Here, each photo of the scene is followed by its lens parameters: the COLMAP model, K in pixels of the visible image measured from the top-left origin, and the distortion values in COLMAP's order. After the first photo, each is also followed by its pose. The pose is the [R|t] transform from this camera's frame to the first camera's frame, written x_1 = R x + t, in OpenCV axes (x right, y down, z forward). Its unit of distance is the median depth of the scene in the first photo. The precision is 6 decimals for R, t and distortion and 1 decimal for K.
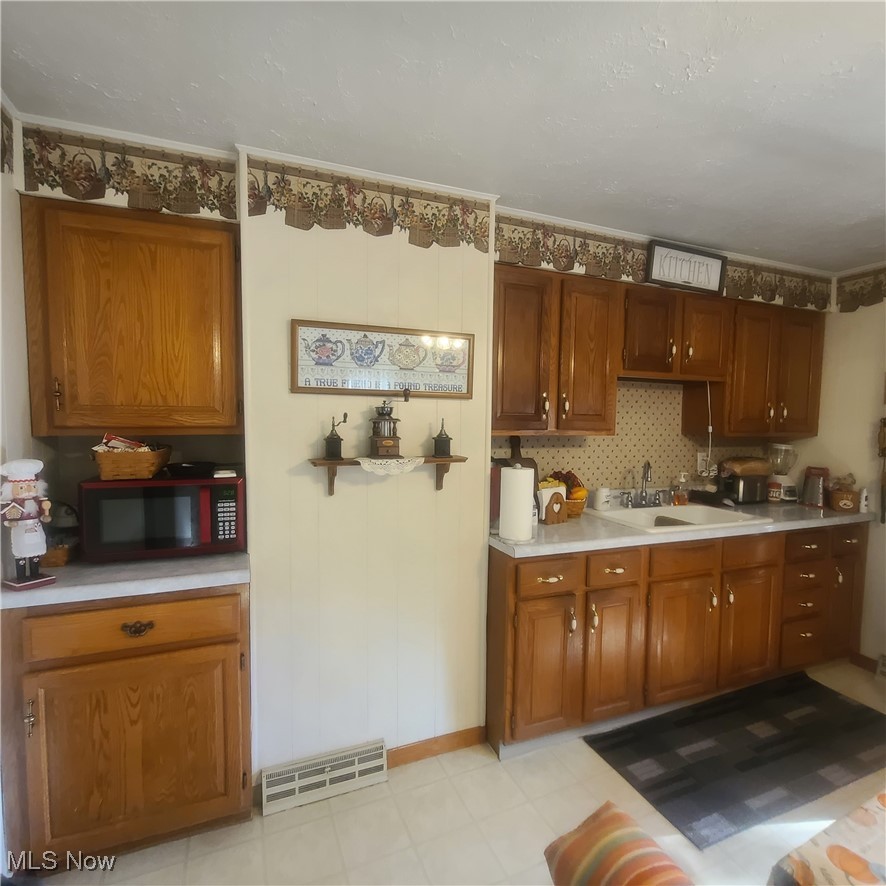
lens RADIAL K [[482.0, 0, 443.0], [0, 482.0, 443.0], [0, 0, 1]] dist [-0.003039, -0.001993]
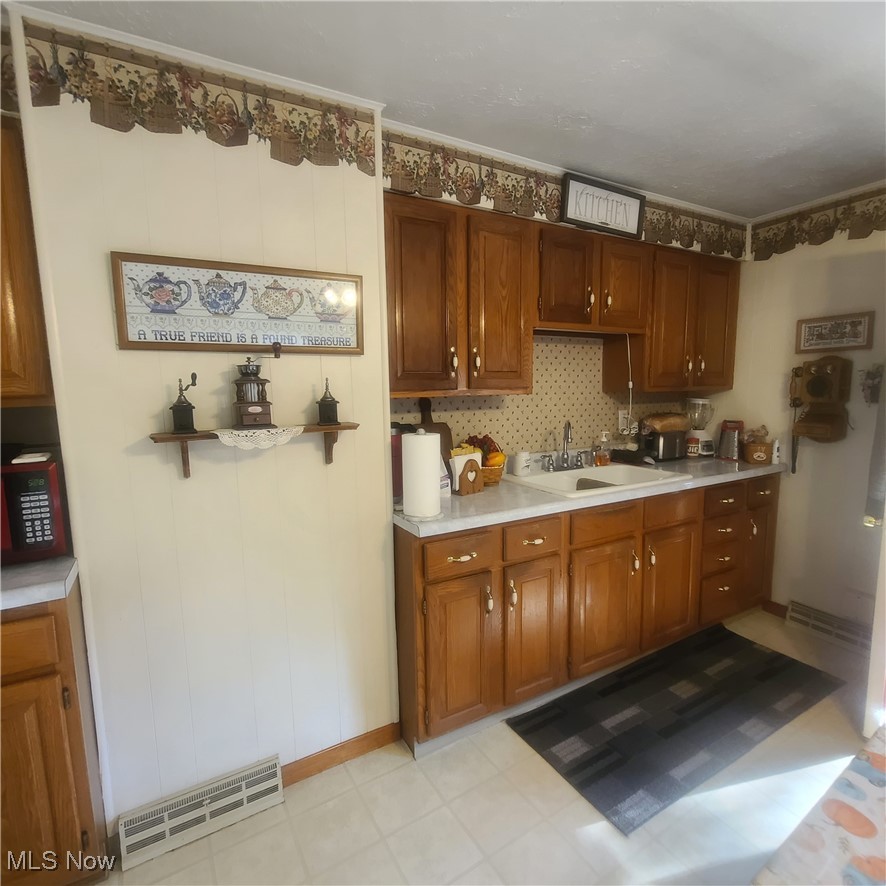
lens RADIAL K [[482.0, 0, 443.0], [0, 482.0, 443.0], [0, 0, 1]] dist [-0.003039, -0.001993]
pose [[0.990374, -0.046294, 0.130449, 0.077467], [0.037984, 0.997130, 0.065483, 0.012732], [-0.133106, -0.059897, 0.989290, 0.133494]]
